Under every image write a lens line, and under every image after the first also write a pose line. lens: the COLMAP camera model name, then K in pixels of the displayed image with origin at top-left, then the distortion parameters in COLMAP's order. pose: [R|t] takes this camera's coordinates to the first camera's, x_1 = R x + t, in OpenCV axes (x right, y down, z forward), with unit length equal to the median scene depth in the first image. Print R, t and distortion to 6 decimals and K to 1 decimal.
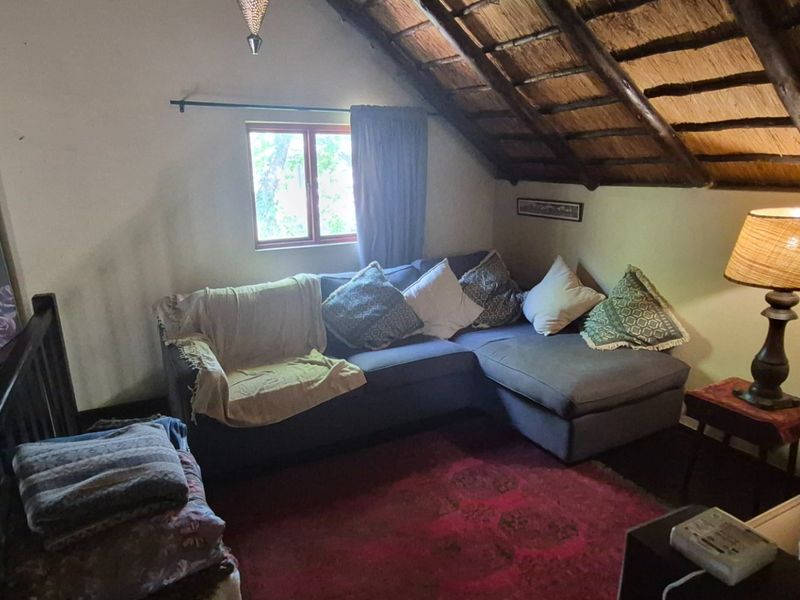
lens RADIAL K [[514.1, 0, 398.0], [0, 514.1, 306.3], [0, 0, 1]] dist [0.003089, -0.000671]
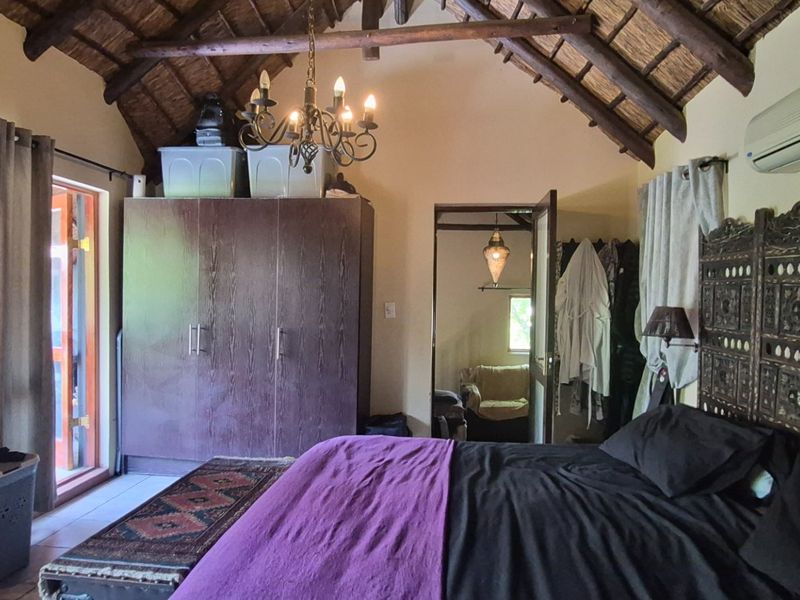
lens RADIAL K [[514.1, 0, 398.6], [0, 514.1, 302.3], [0, 0, 1]] dist [0.003089, -0.000671]
pose [[0.826225, 0.026216, -0.562730, 0.602816], [-0.173925, 0.961987, -0.210549, 0.241671], [0.535819, 0.271834, 0.799377, -1.100971]]
